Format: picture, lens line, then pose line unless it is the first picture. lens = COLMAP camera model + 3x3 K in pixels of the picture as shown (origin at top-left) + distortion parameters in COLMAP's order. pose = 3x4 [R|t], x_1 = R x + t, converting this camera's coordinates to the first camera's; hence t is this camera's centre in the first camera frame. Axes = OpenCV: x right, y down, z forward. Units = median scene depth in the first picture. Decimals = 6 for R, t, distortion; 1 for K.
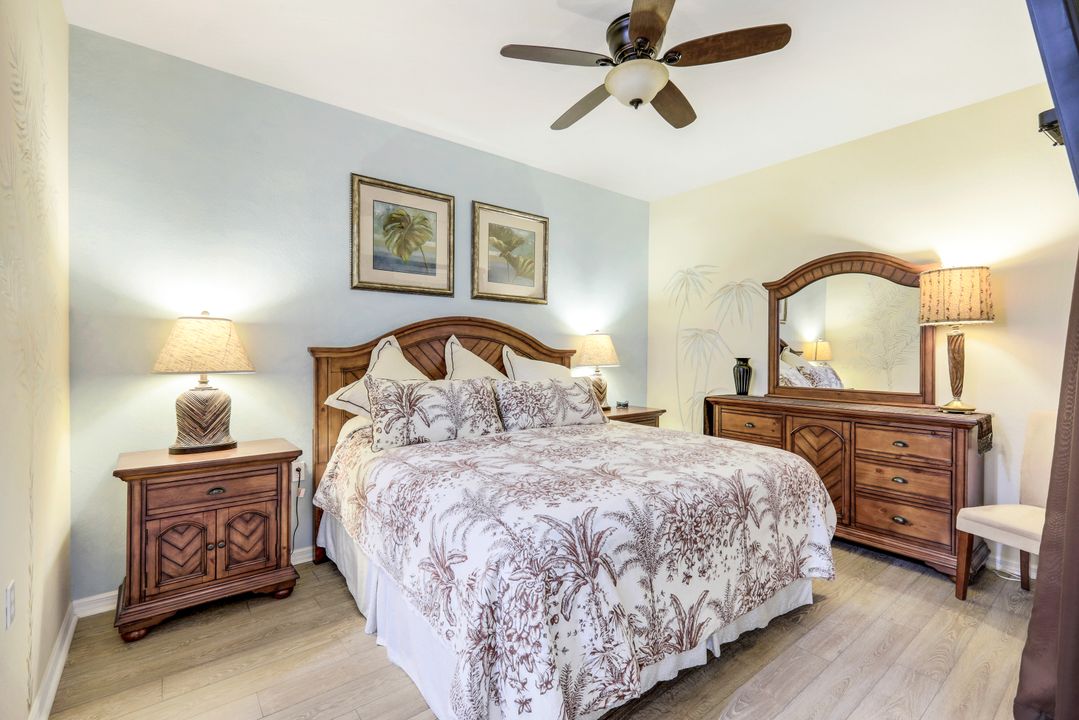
lens RADIAL K [[487.7, 0, 540.6], [0, 487.7, 348.8], [0, 0, 1]] dist [0.008161, -0.000044]
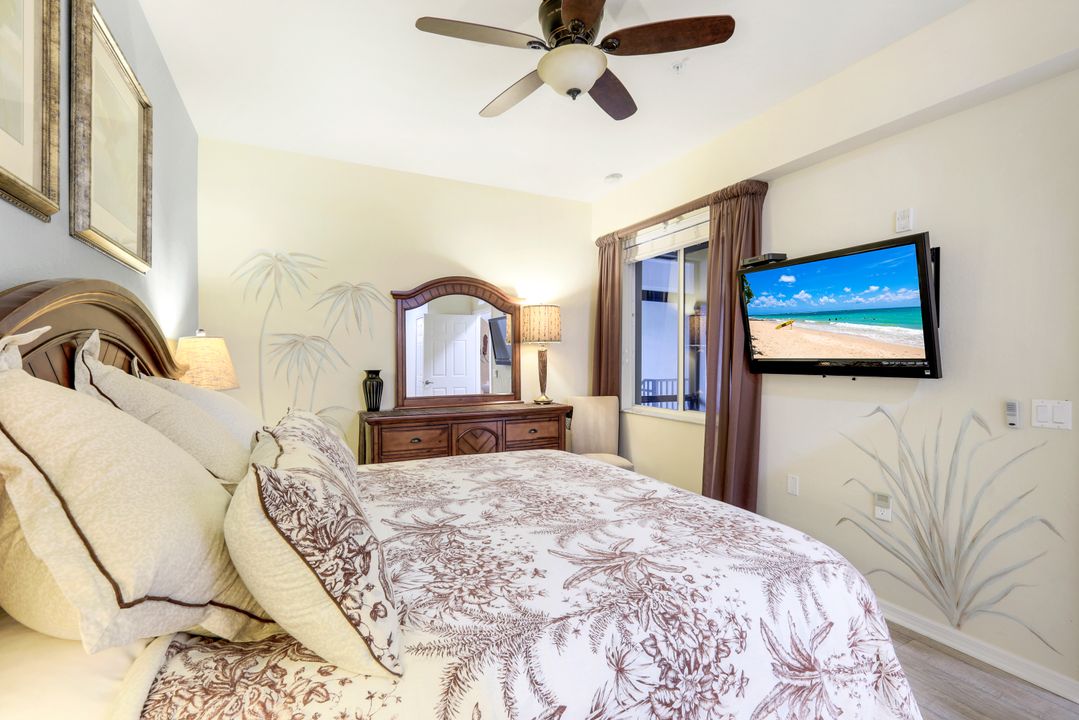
lens RADIAL K [[487.7, 0, 539.2], [0, 487.7, 369.8], [0, 0, 1]] dist [0.008161, -0.000044]
pose [[0.207574, -0.027653, 0.977828, -0.416782], [-0.002239, 0.999584, 0.028744, -0.008912], [-0.978217, -0.008156, 0.207426, 0.522681]]
